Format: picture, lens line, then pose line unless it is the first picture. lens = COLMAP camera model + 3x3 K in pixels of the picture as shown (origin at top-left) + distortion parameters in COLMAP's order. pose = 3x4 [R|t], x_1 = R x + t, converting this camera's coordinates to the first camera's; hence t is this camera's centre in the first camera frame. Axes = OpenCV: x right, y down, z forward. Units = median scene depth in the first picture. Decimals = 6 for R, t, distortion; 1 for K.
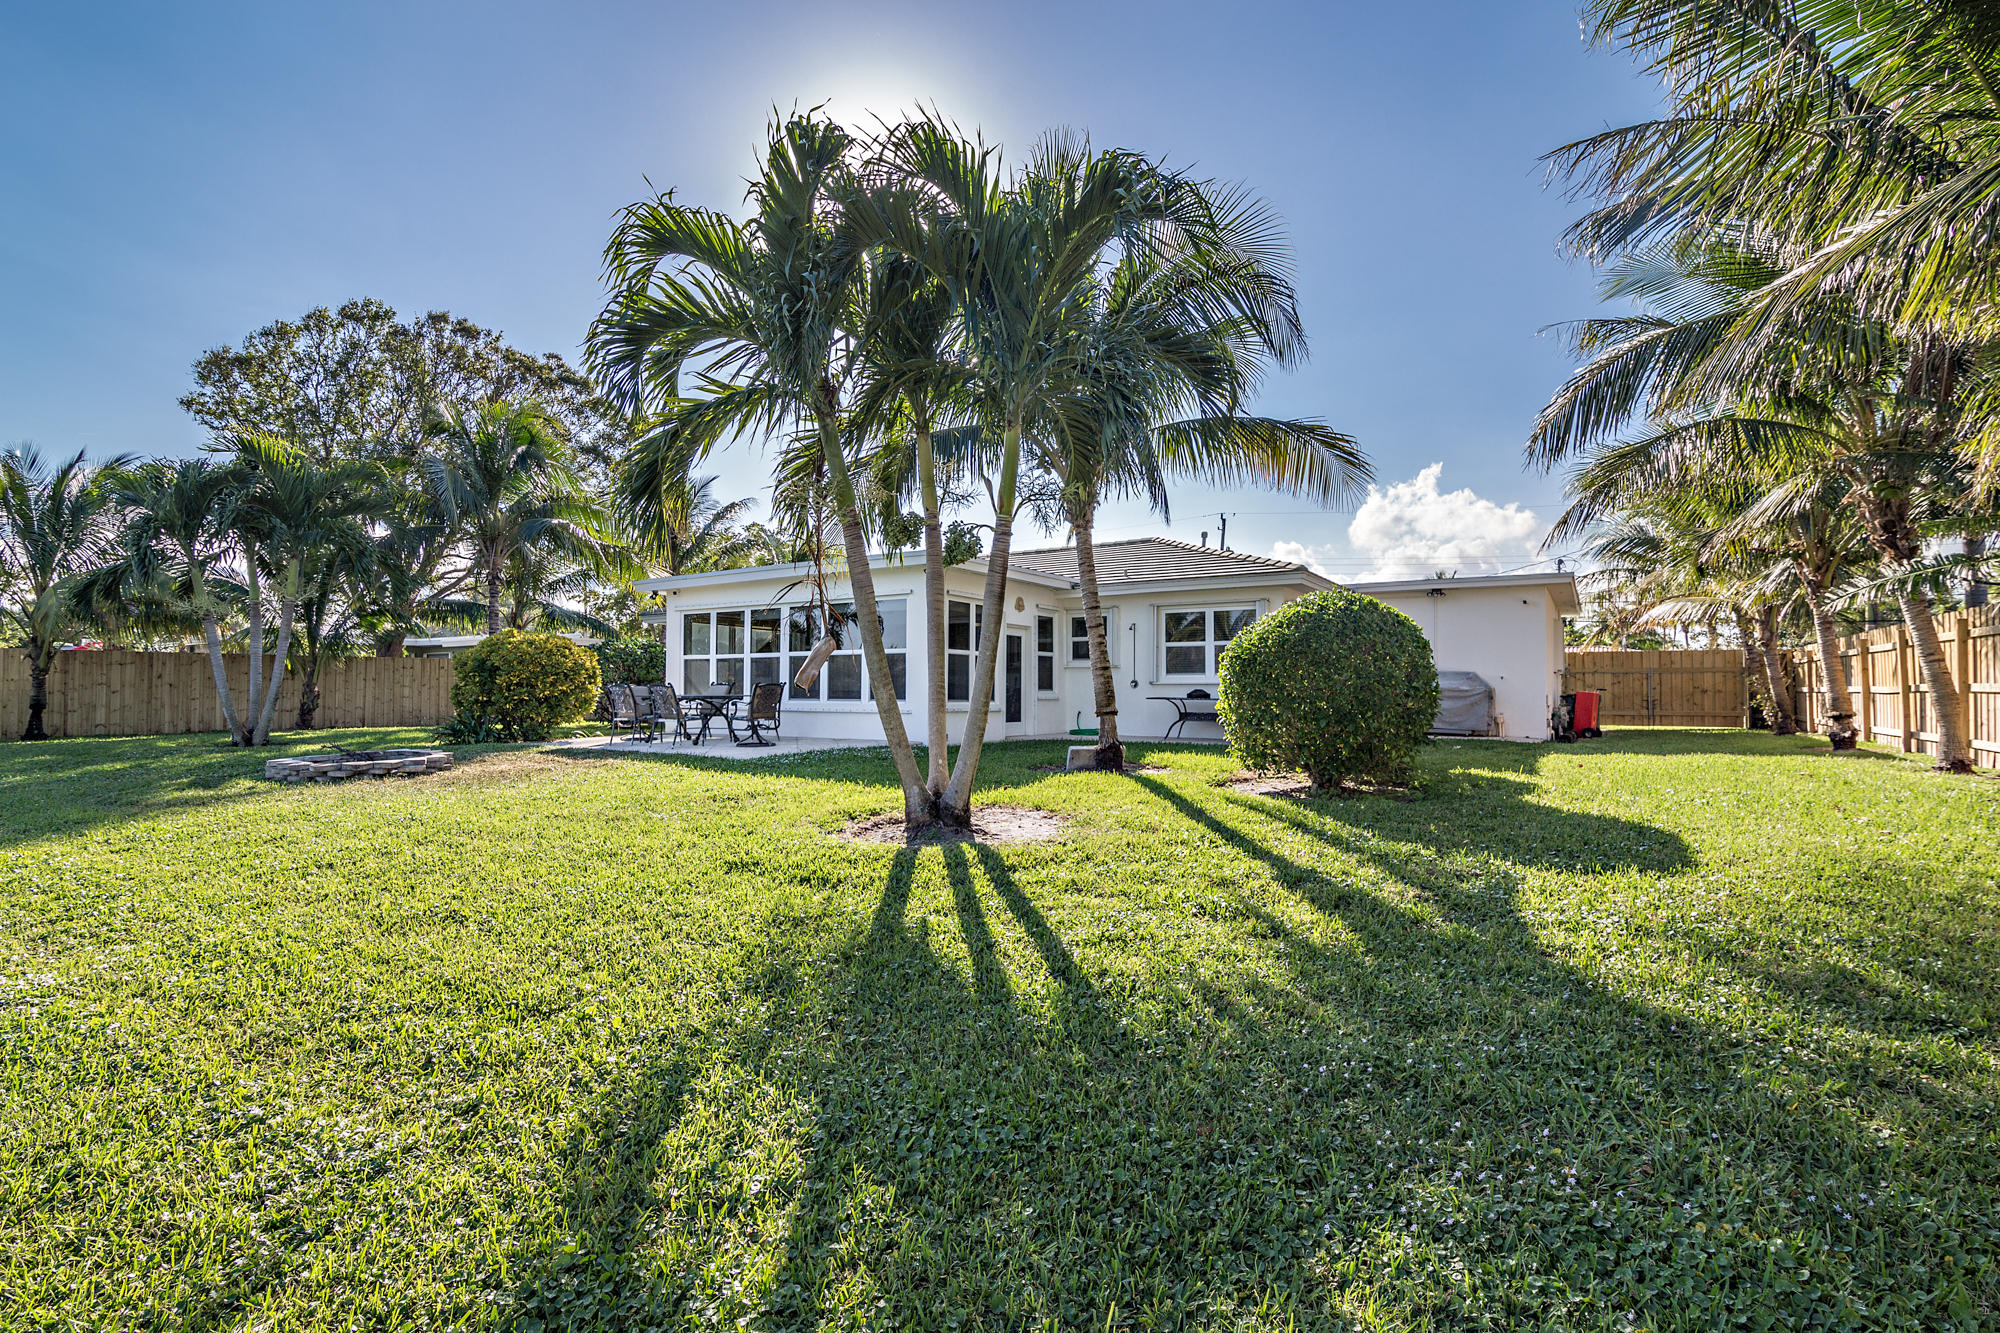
lens RADIAL K [[911.9, 0, 996.4], [0, 911.9, 665.0], [0, 0, 1]] dist [-0.019325, 0.001797]
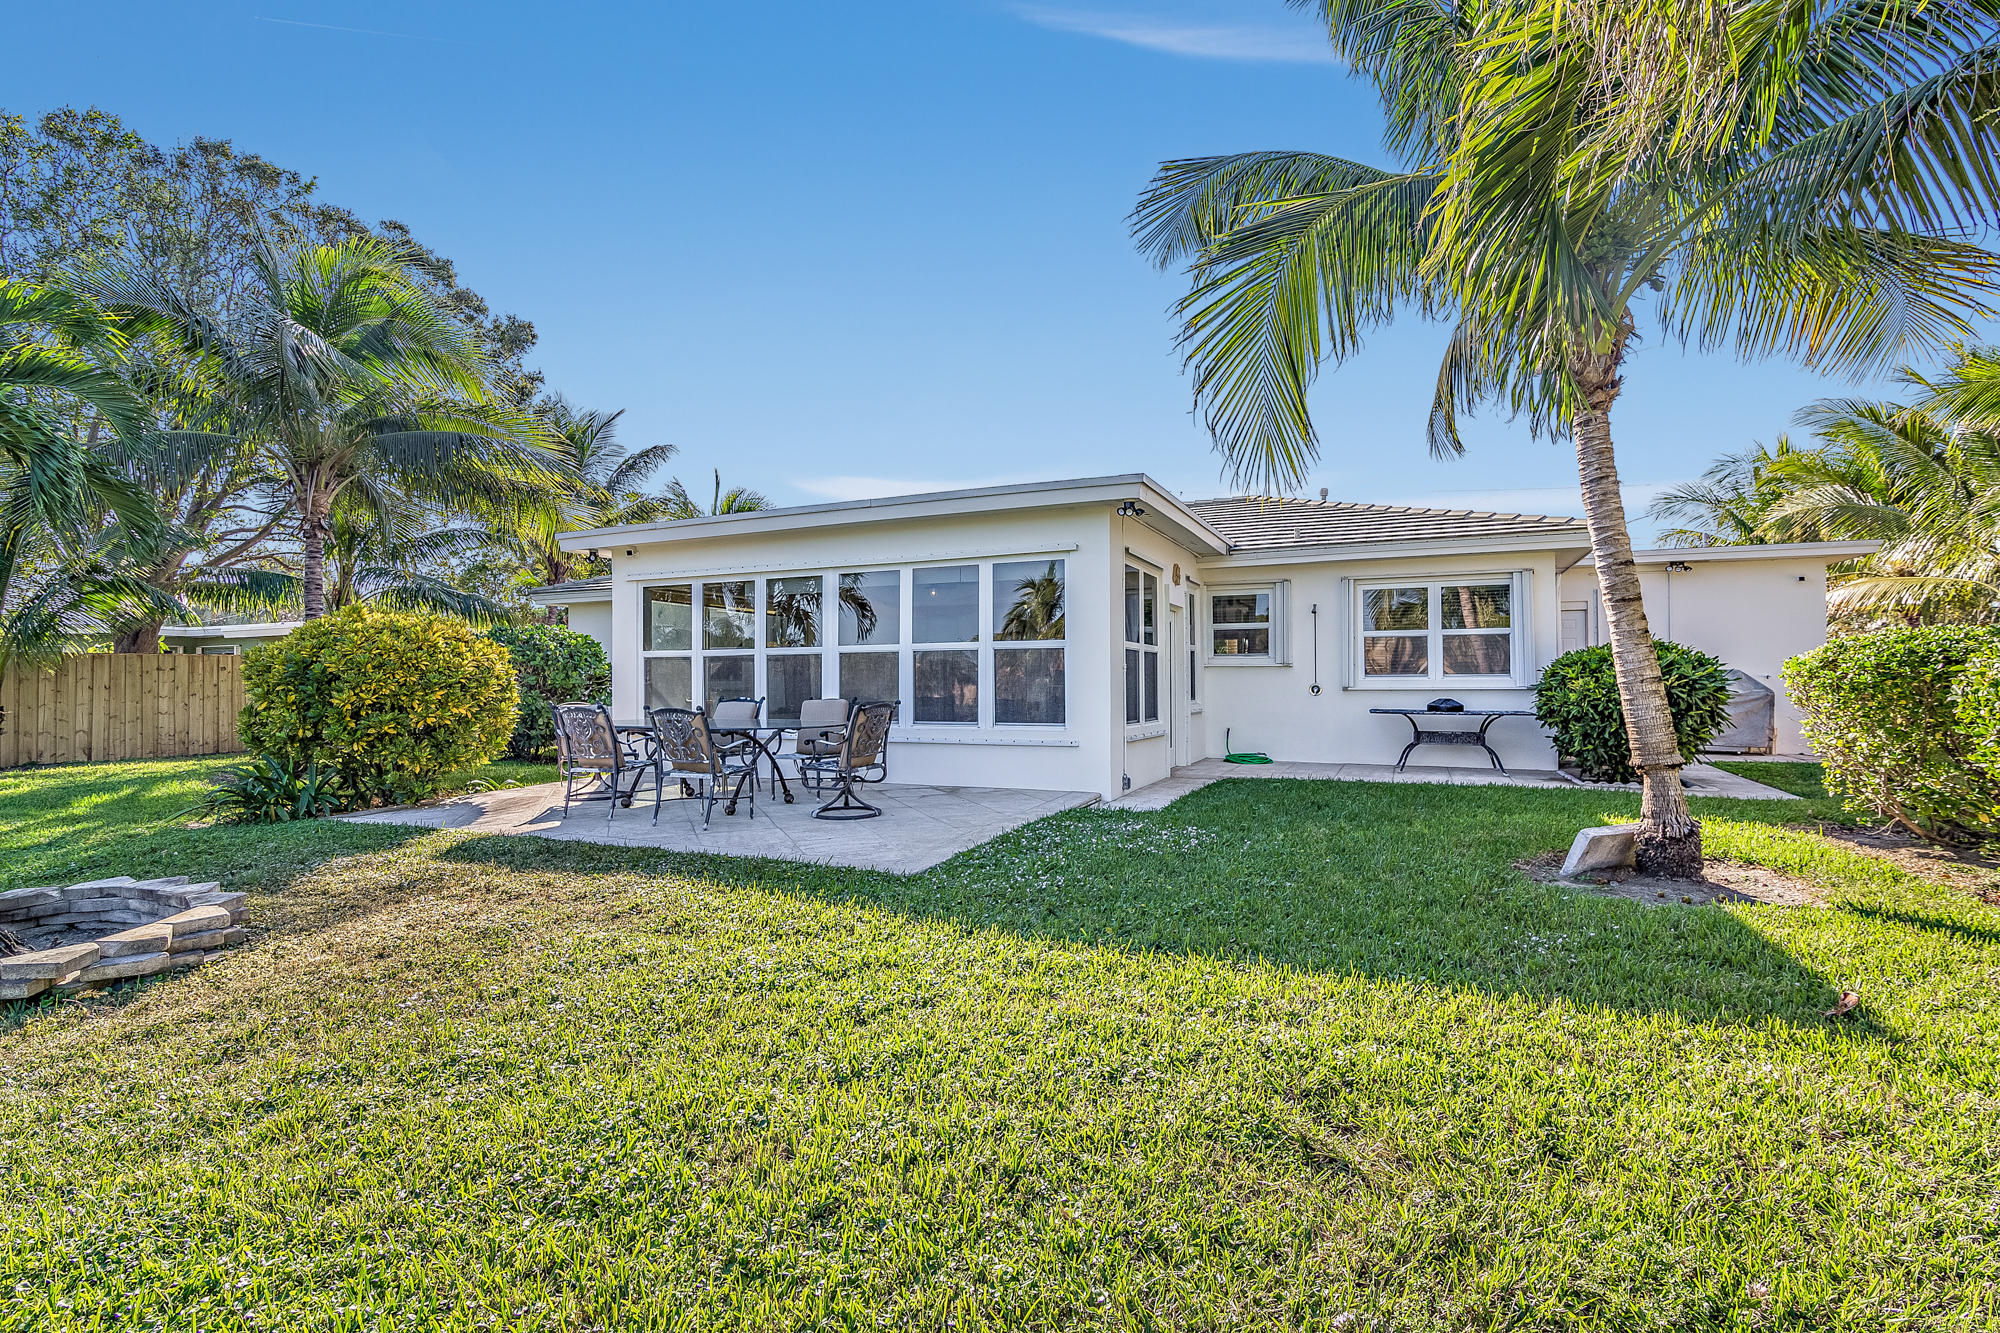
lens RADIAL K [[911.9, 0, 996.9], [0, 911.9, 665.5], [0, 0, 1]] dist [-0.019325, 0.001797]
pose [[0.987439, -0.005838, 0.157893, -0.186840], [0.004115, 0.999928, 0.011241, -0.006296], [-0.157947, -0.010451, 0.987392, 0.309651]]
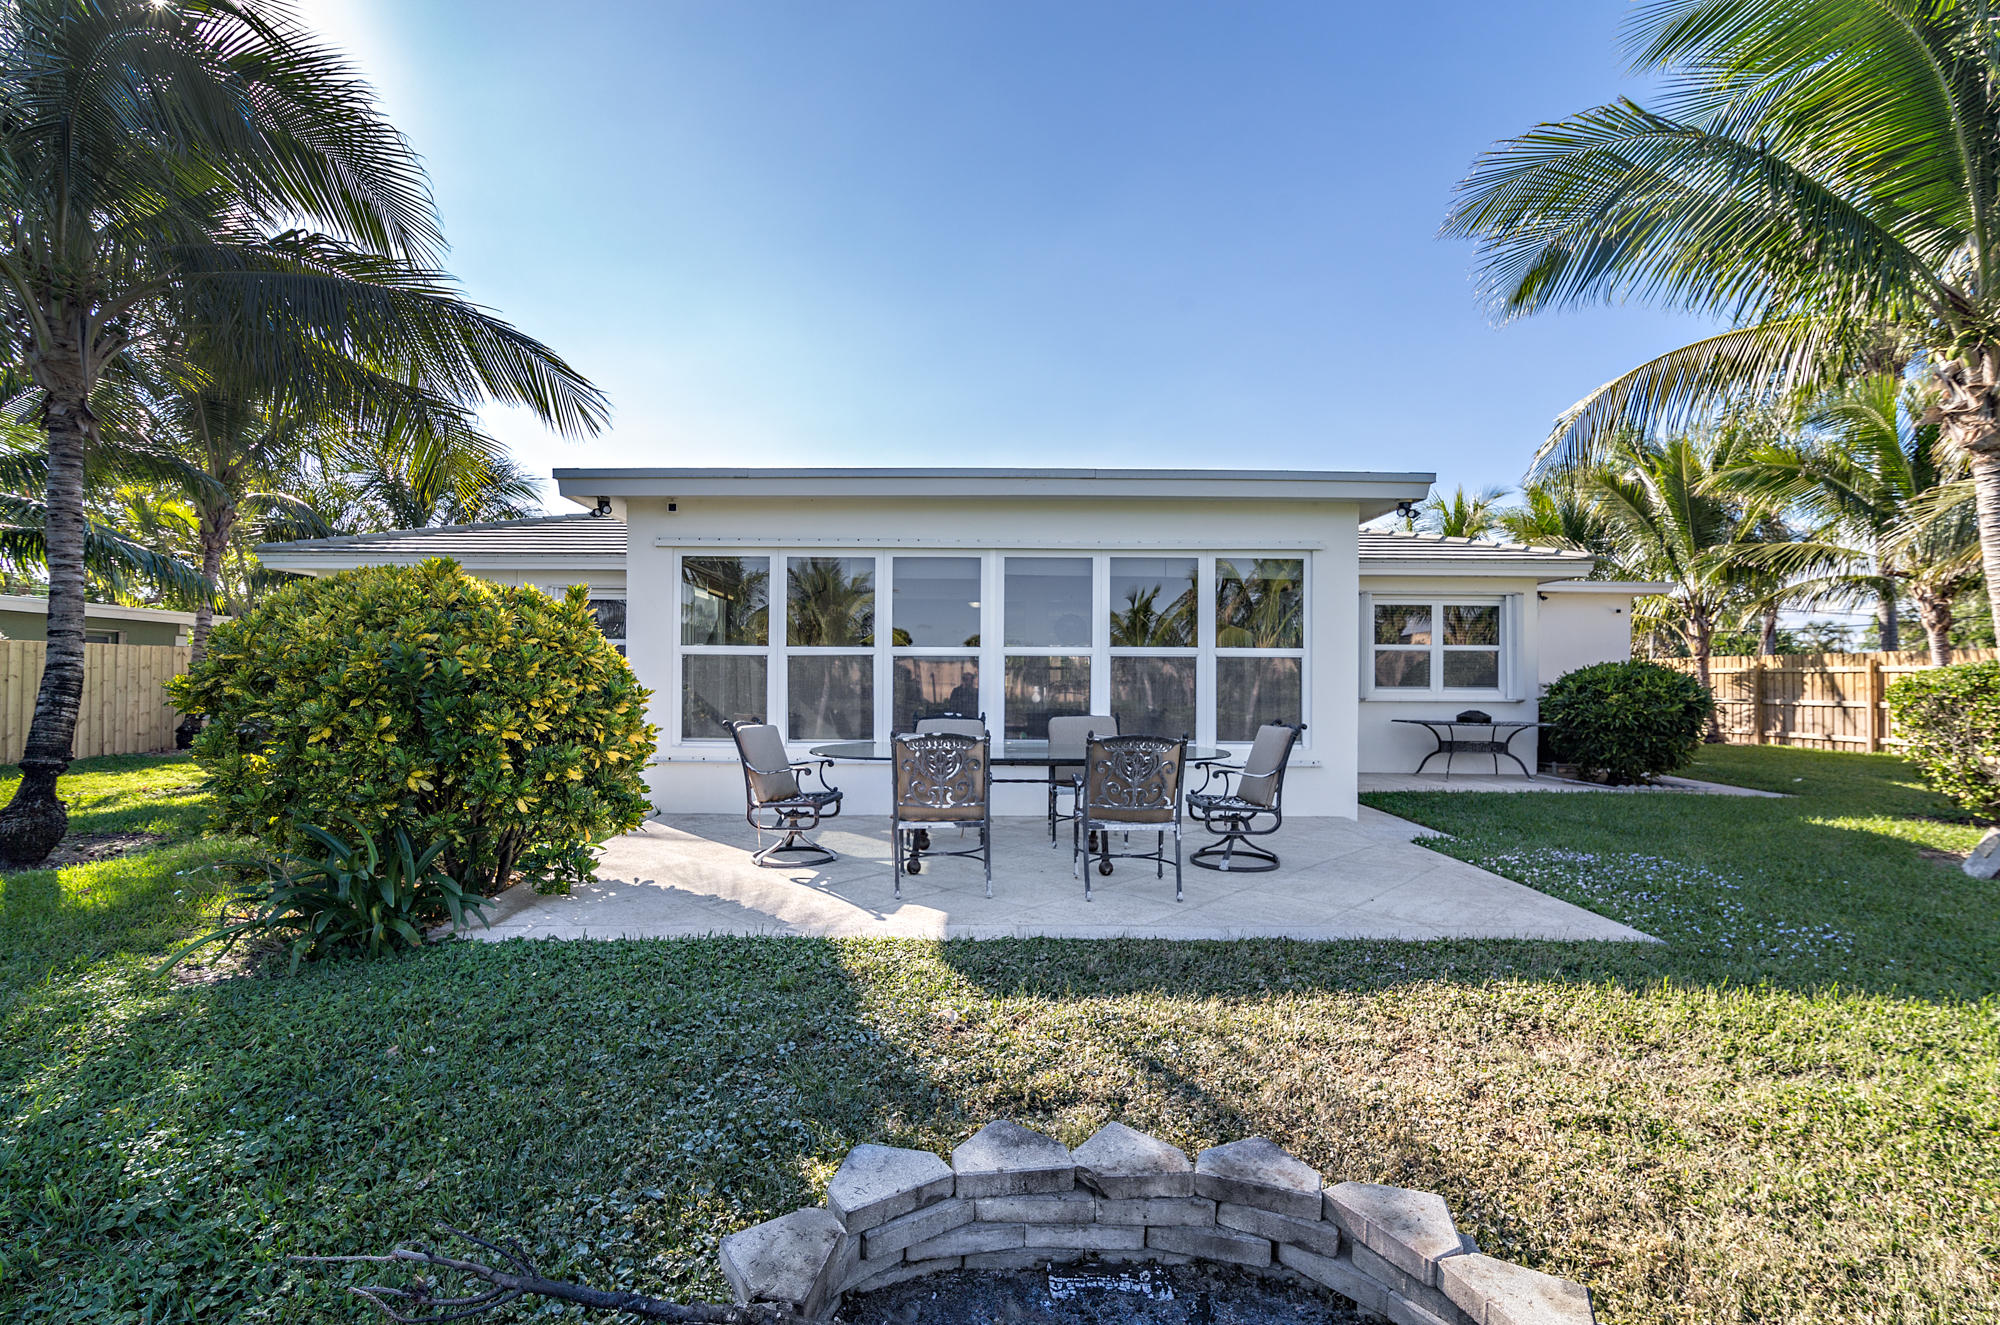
lens RADIAL K [[911.9, 0, 998.5], [0, 911.9, 662.4], [0, 0, 1]] dist [-0.019325, 0.001797]
pose [[0.854682, 0.013181, 0.518984, -0.407261], [-0.014790, 0.999890, -0.001038, -0.004837], [-0.518941, -0.006788, 0.854783, 0.478933]]
